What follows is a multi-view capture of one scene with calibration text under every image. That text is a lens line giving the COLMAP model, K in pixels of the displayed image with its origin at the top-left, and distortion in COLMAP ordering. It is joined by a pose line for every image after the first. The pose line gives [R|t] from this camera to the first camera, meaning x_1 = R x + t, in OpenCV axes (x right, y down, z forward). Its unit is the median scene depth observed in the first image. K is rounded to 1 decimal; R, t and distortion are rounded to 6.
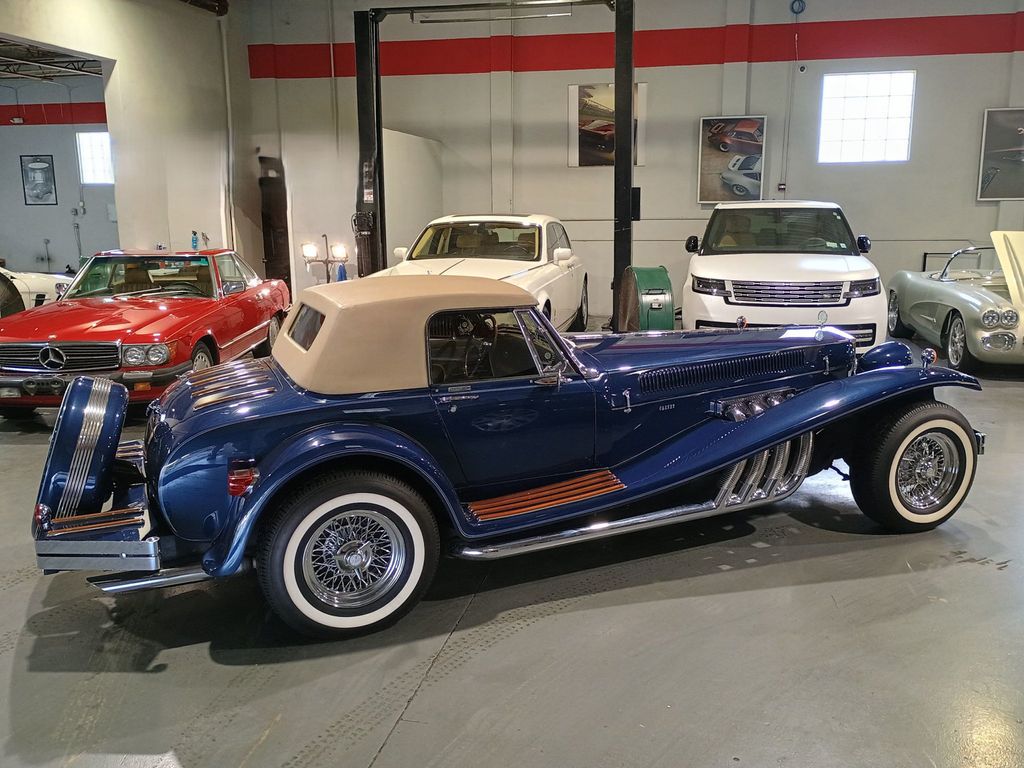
lens RADIAL K [[907.8, 0, 517.7], [0, 907.8, 377.8], [0, 0, 1]] dist [0.075715, -0.102179]
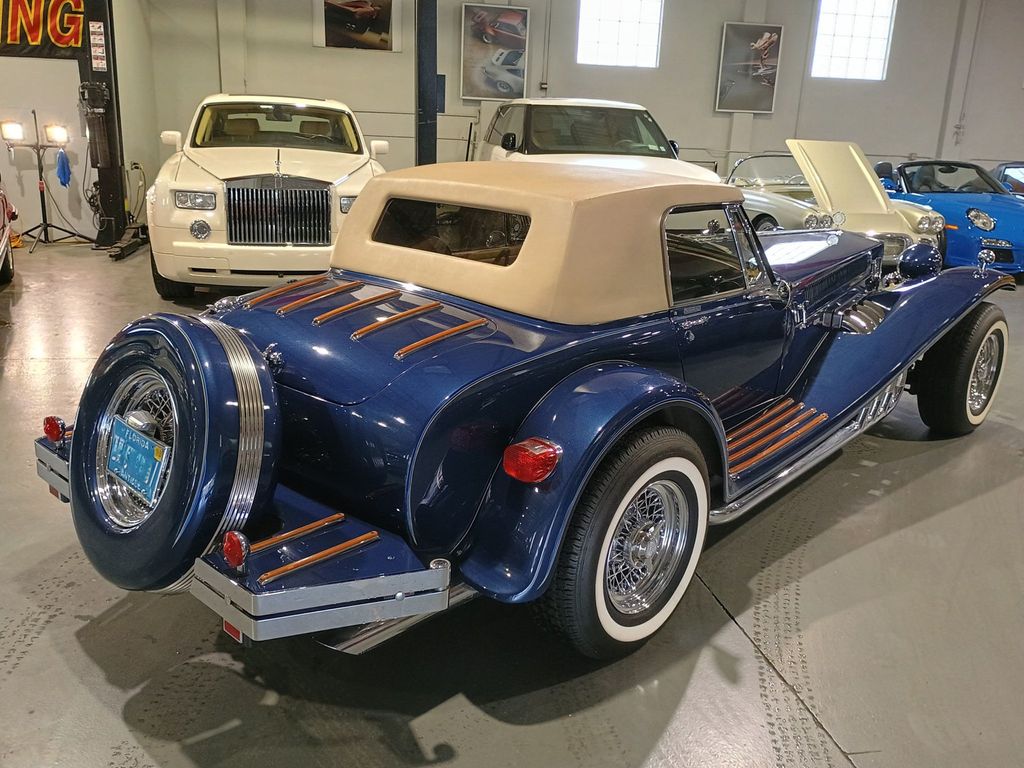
lens RADIAL K [[907.8, 0, 517.7], [0, 907.8, 377.8], [0, 0, 1]] dist [0.075715, -0.102179]
pose [[0.911087, -0.068814, 0.406430, -0.171480], [0.027642, 0.993947, 0.106324, -0.005619], [-0.411287, -0.085636, 0.907474, 0.117612]]
